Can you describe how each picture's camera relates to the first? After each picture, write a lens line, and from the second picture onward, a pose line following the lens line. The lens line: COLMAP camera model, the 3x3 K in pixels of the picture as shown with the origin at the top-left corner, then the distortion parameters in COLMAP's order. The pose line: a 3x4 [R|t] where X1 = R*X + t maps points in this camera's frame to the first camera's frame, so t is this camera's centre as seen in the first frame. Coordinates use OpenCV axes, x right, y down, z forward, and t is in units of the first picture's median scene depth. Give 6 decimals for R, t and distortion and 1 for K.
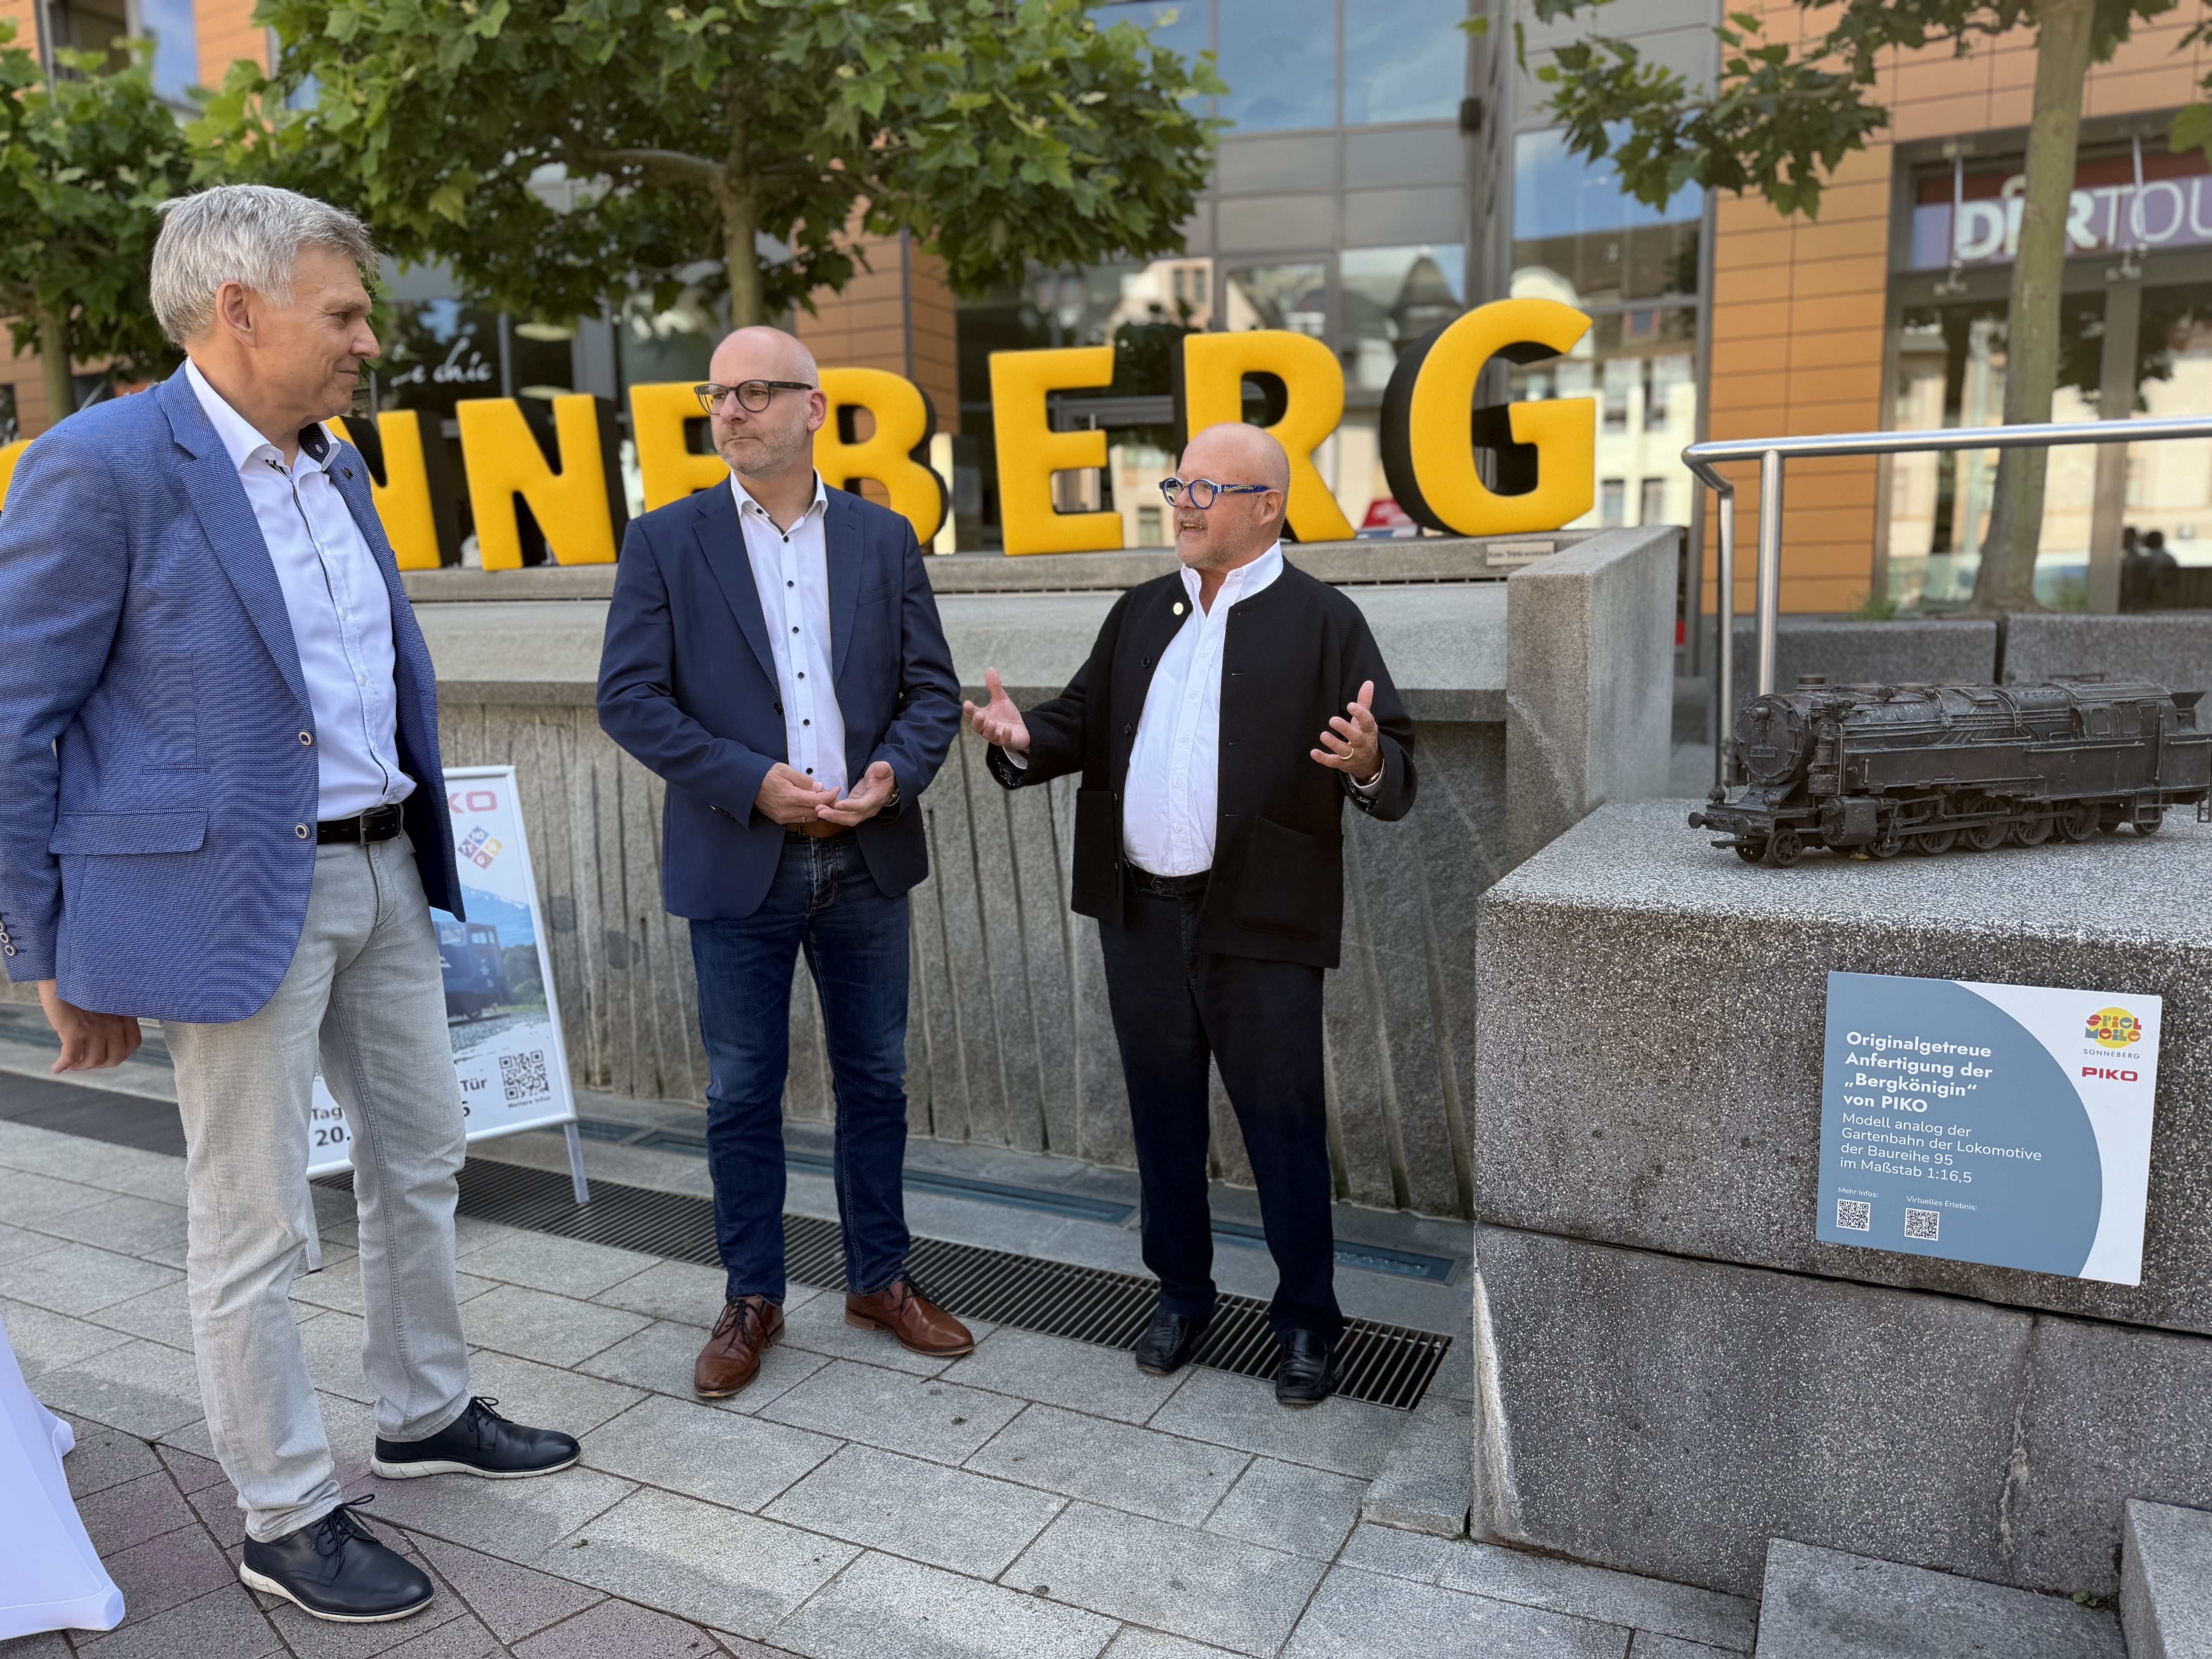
lens RADIAL K [[1539.6, 0, 1106.0], [0, 1539.6, 829.5], [0, 0, 1]] dist [0.022822, -0.002659]
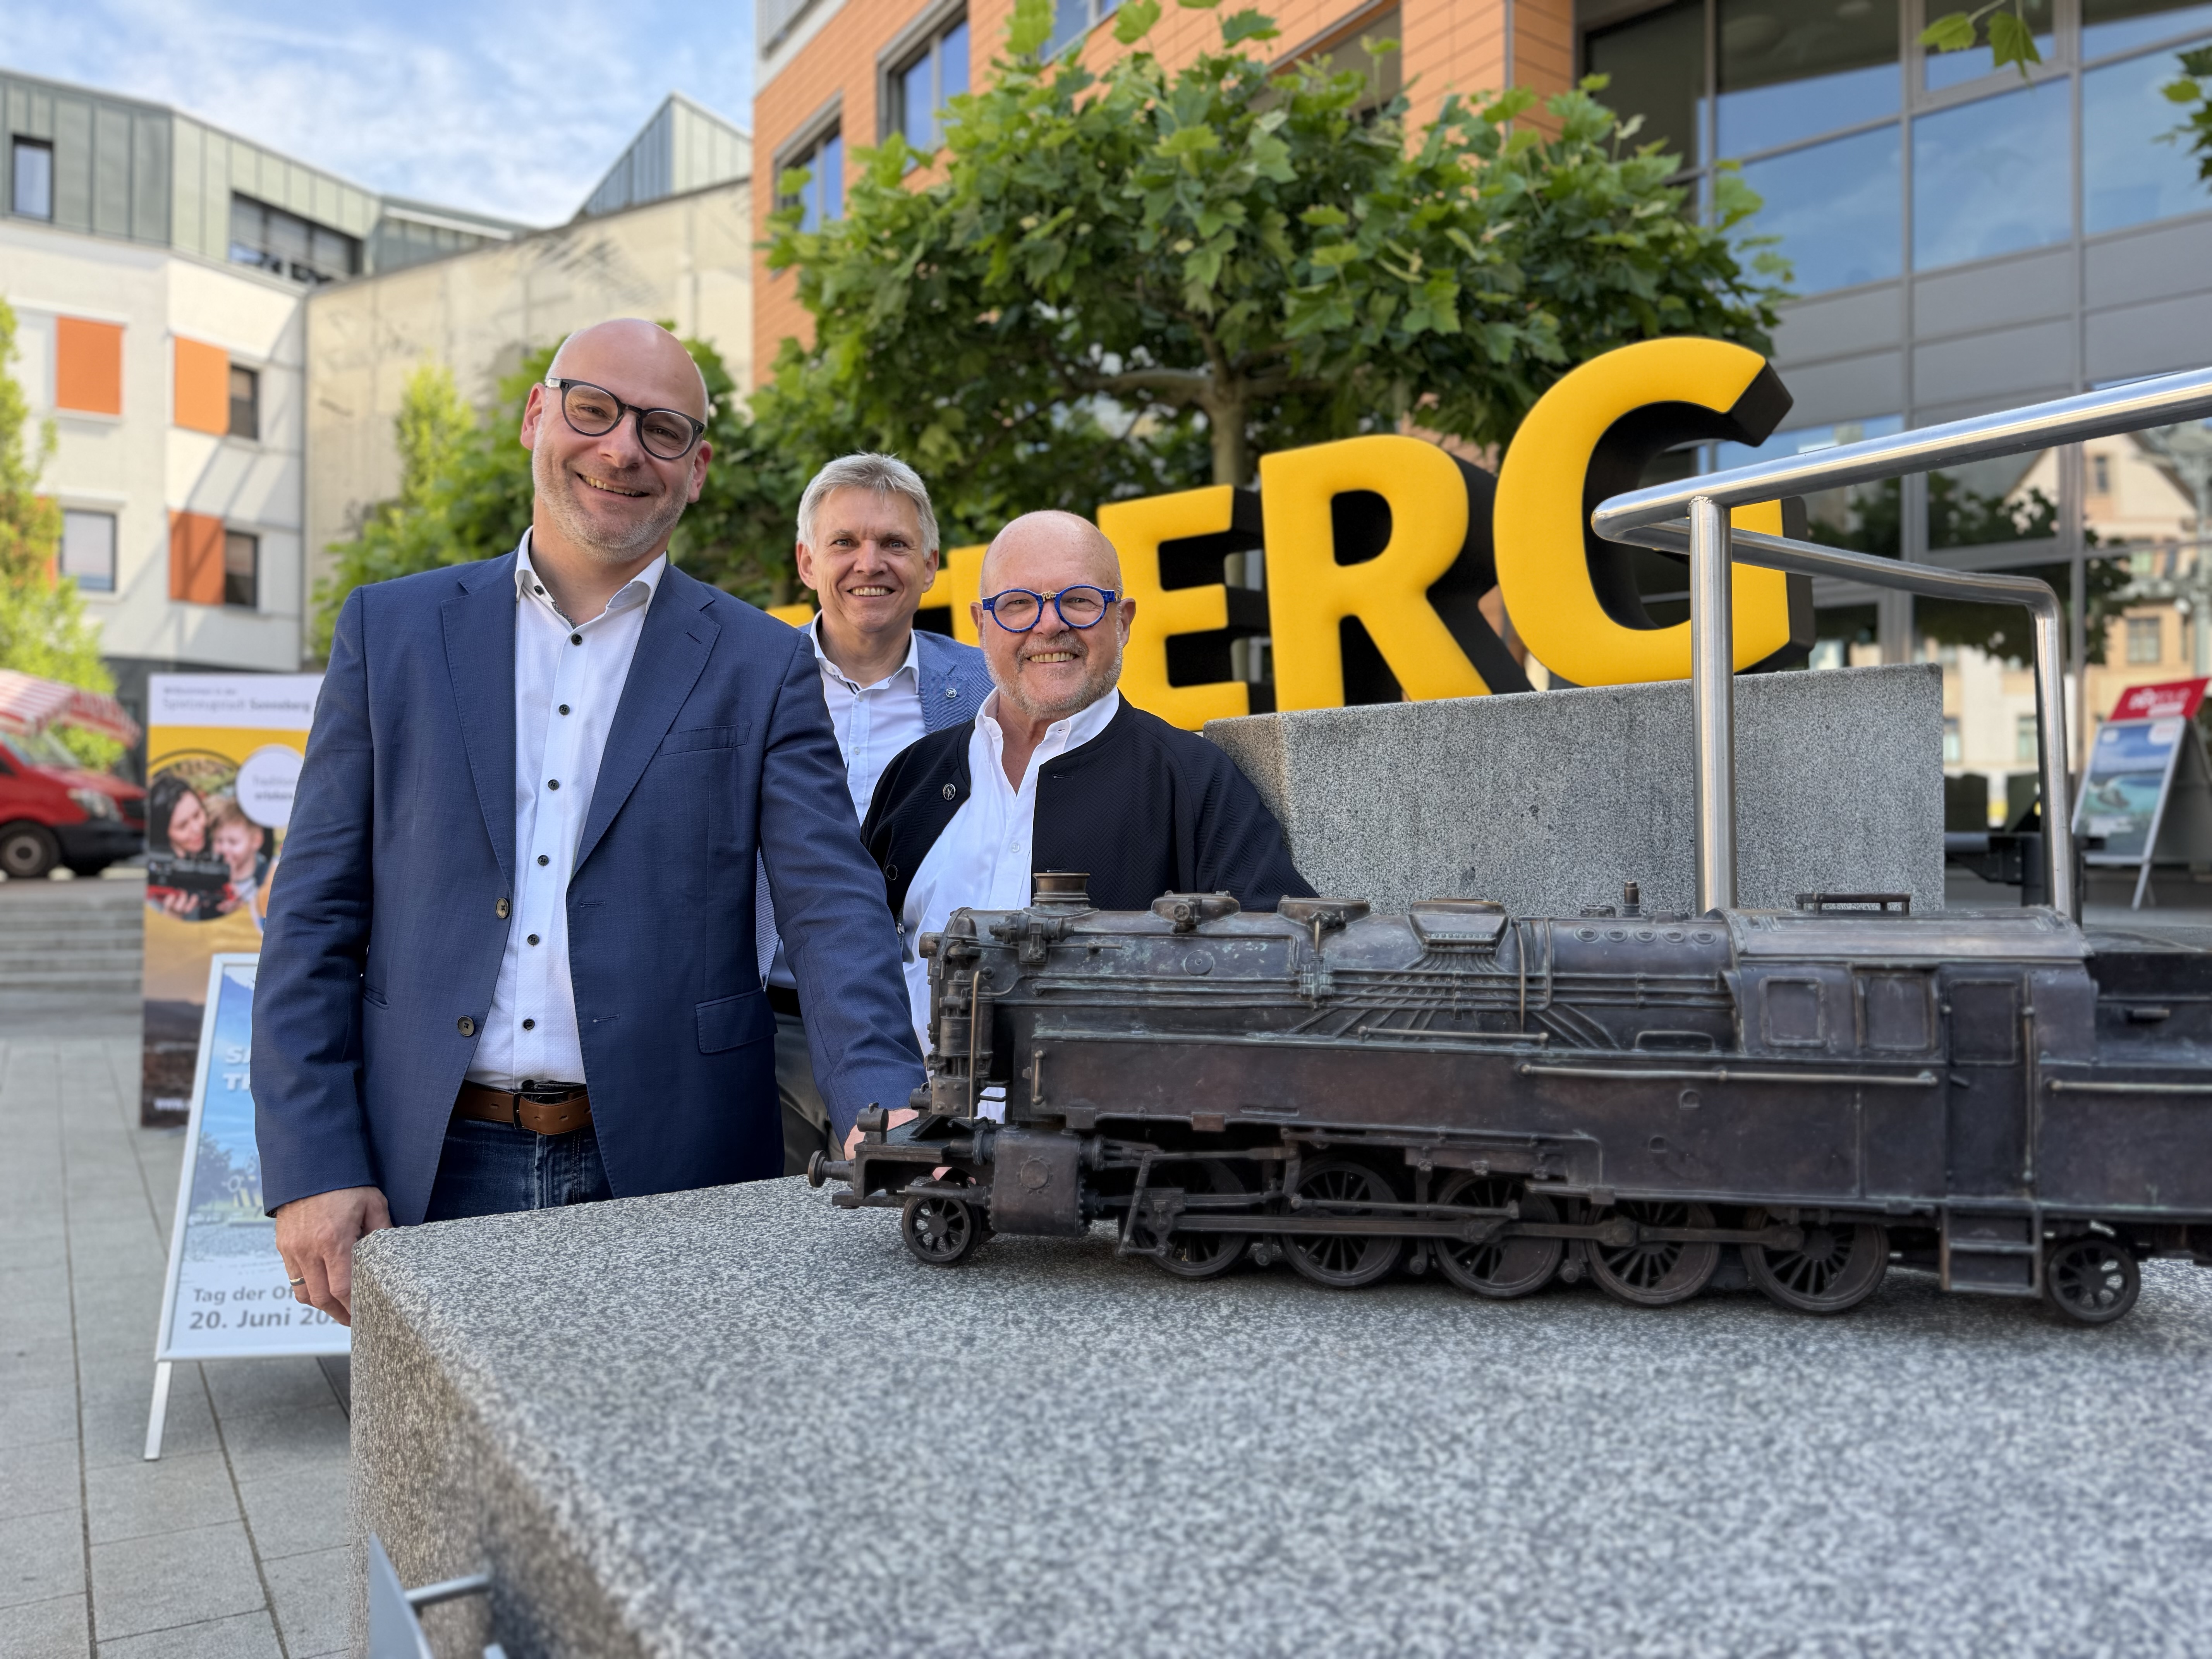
lens RADIAL K [[1539.6, 0, 1106.0], [0, 1539.6, 829.5], [0, 0, 1]] dist [0.022822, -0.002659]
pose [[0.869628, 0.012343, -0.493553, 0.519512], [-0.081720, 0.989496, -0.119242, -0.041086], [0.486897, 0.144030, 0.861503, 0.430529]]
